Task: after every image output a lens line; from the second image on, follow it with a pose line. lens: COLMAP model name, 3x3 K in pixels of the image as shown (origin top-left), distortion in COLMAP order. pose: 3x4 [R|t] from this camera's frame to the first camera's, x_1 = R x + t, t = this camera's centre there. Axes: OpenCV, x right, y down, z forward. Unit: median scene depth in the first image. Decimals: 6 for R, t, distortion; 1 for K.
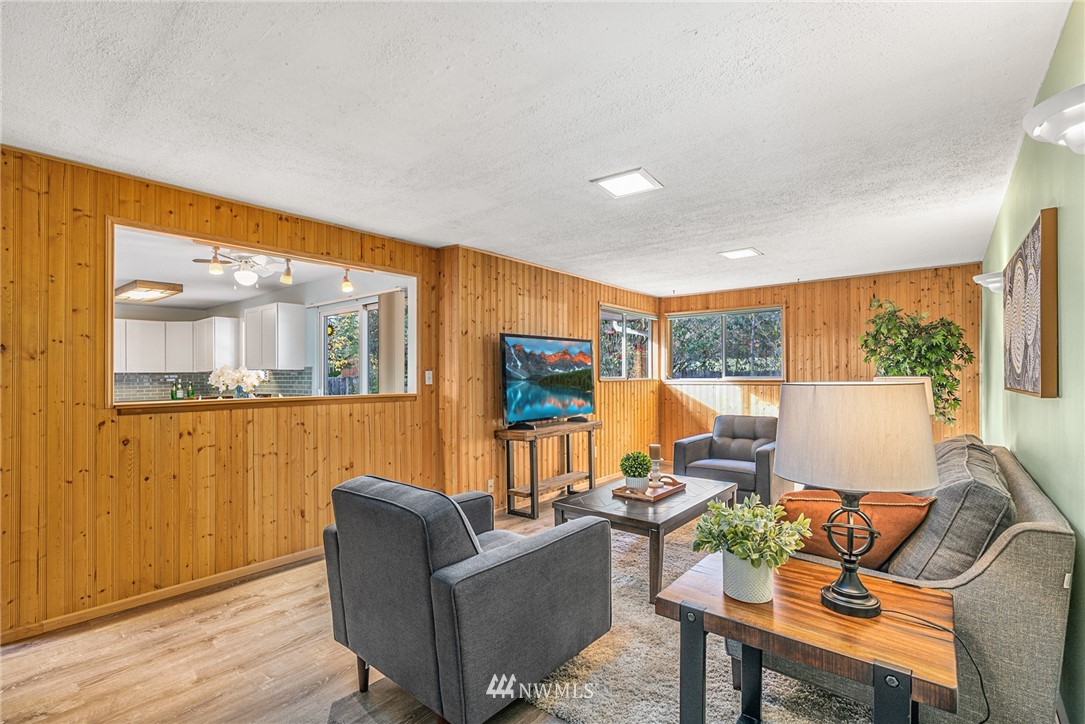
lens RADIAL K [[487.0, 0, 547.3], [0, 487.0, 365.8], [0, 0, 1]] dist [-0.001676, -0.000107]
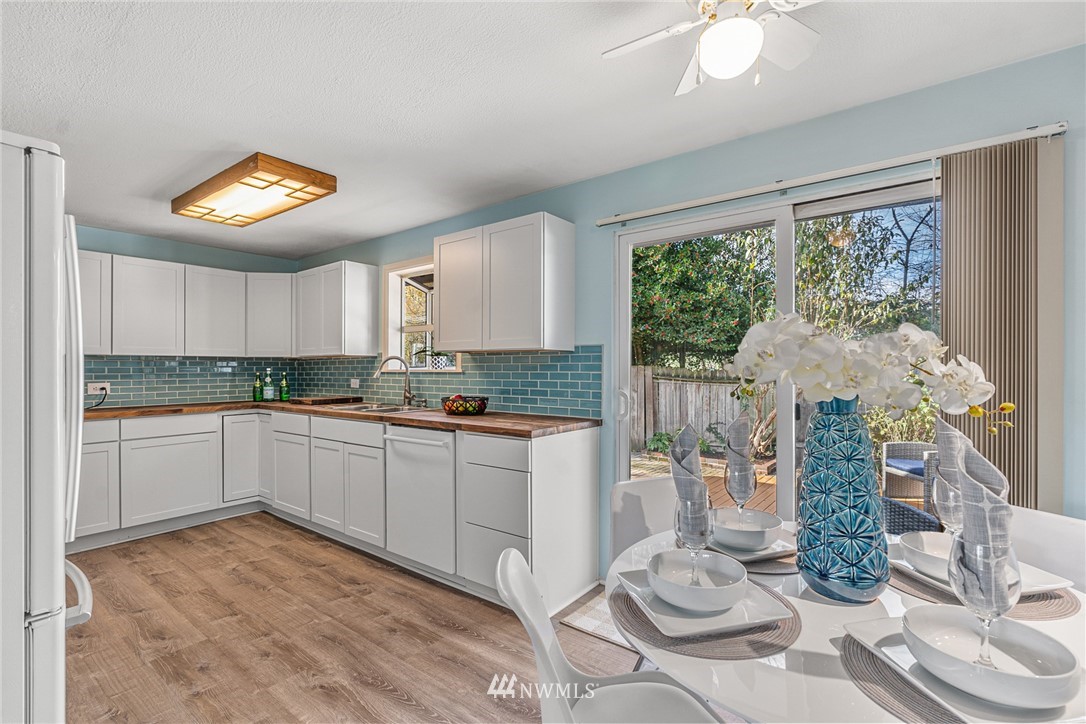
lens RADIAL K [[487.5, 0, 547.8], [0, 487.5, 365.8], [0, 0, 1]] dist [-0.001676, -0.000107]
pose [[0.999250, 0.009080, 0.037650, -0.464155], [-0.009610, 0.999857, 0.013928, 0.014158], [-0.037518, -0.014279, 0.999194, 0.416669]]
